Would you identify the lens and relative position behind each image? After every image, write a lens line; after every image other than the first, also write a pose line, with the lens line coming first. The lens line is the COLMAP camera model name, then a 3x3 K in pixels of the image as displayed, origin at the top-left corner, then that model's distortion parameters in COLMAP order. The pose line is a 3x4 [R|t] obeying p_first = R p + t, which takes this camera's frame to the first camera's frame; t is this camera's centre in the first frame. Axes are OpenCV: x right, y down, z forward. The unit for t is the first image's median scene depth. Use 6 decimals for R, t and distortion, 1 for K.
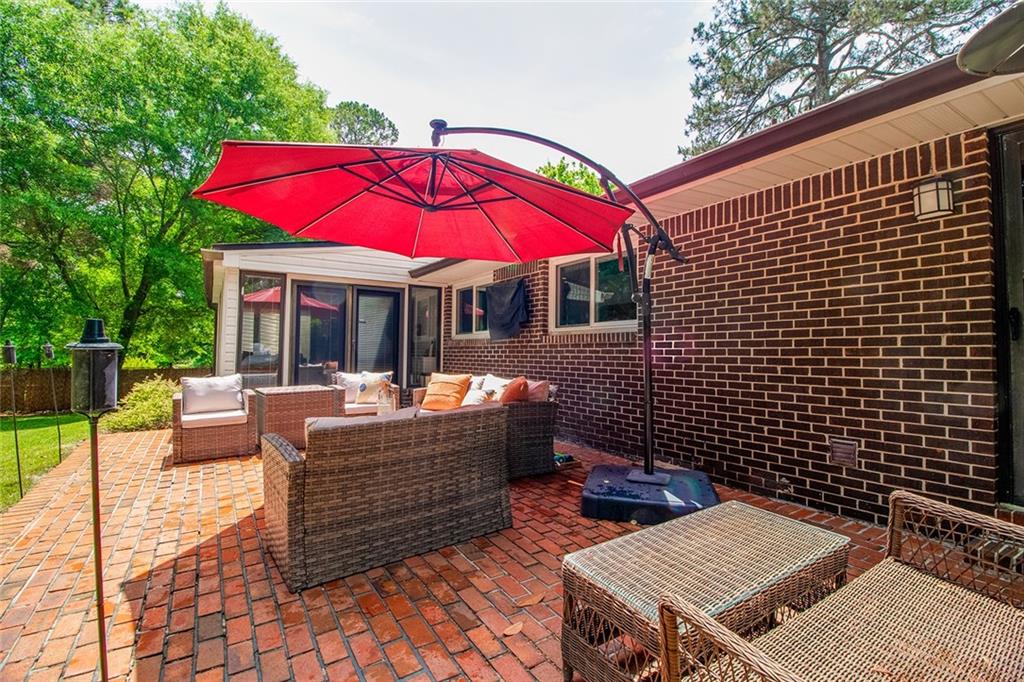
lens RADIAL K [[485.2, 0, 512.0], [0, 485.2, 341.0], [0, 0, 1]] dist [-0.002317, -0.000485]
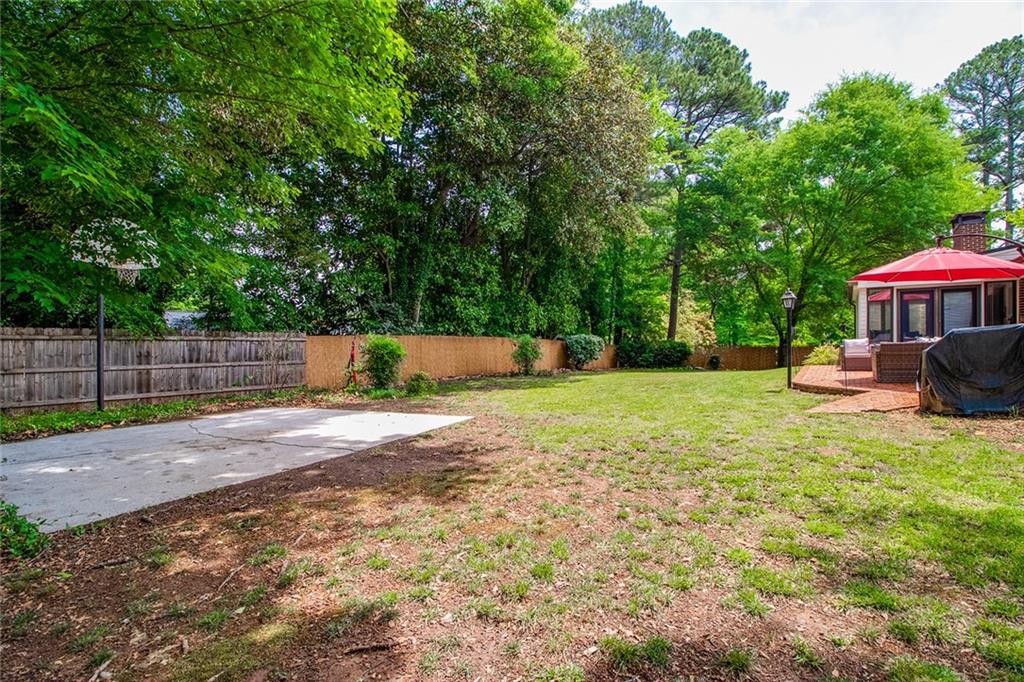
lens RADIAL K [[485.2, 0, 512.0], [0, 485.2, 341.0], [0, 0, 1]] dist [-0.002317, -0.000485]
pose [[0.395557, -0.012622, -0.918355, 0.542404], [0.039355, 0.999220, 0.003217, 0.004998], [0.917598, -0.037414, 0.395745, -0.894949]]
